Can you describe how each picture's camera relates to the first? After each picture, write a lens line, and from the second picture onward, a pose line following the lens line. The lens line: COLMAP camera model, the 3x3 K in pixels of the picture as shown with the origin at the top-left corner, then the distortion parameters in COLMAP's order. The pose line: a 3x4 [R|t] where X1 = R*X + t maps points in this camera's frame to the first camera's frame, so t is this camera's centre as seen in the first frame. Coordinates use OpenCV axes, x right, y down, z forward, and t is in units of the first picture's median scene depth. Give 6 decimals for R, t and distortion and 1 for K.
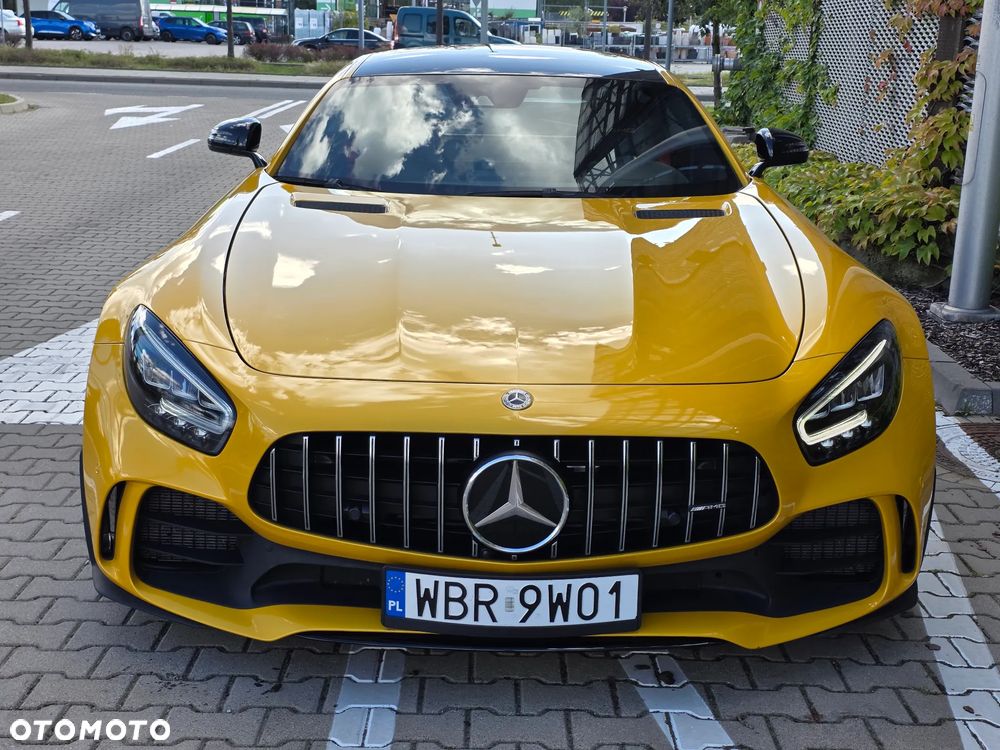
lens RADIAL K [[1349.4, 0, 500.0], [0, 1349.4, 375.0], [0, 0, 1]] dist [0.079621, -0.085518]
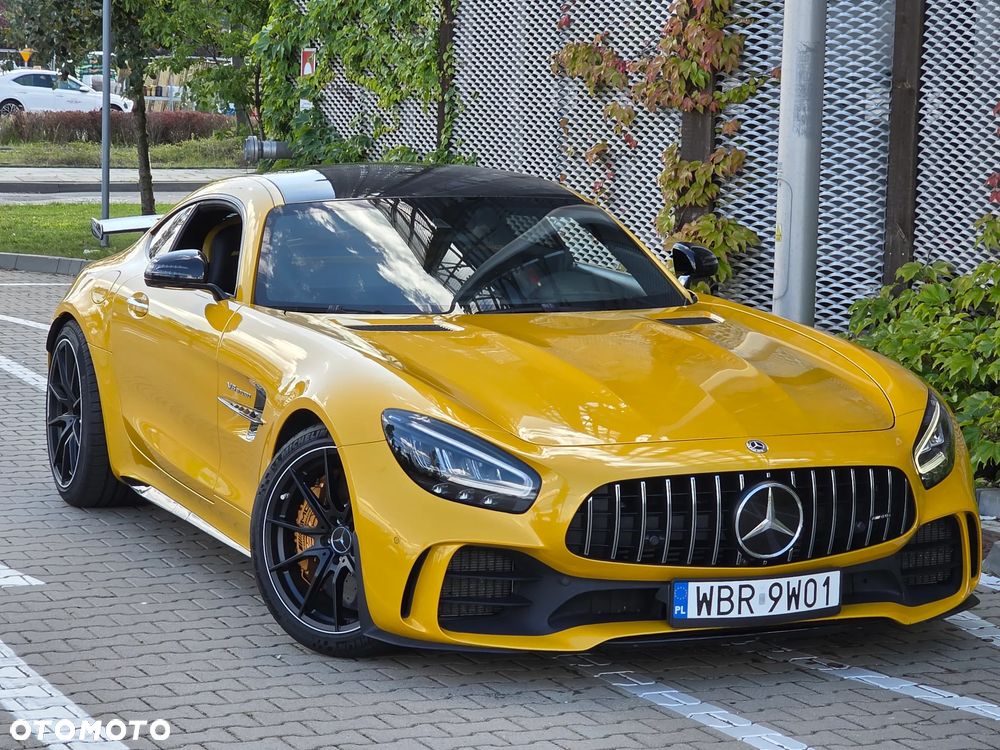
lens RADIAL K [[2711.7, 0, 500.0], [0, 2711.7, 375.0], [0, 0, 1]] dist [-0.717327, 12.757818]
pose [[0.921918, -0.047284, 0.384489, -1.247224], [0.095808, 0.989520, -0.108036, 0.211761], [-0.375351, 0.136437, 0.916786, -1.385999]]
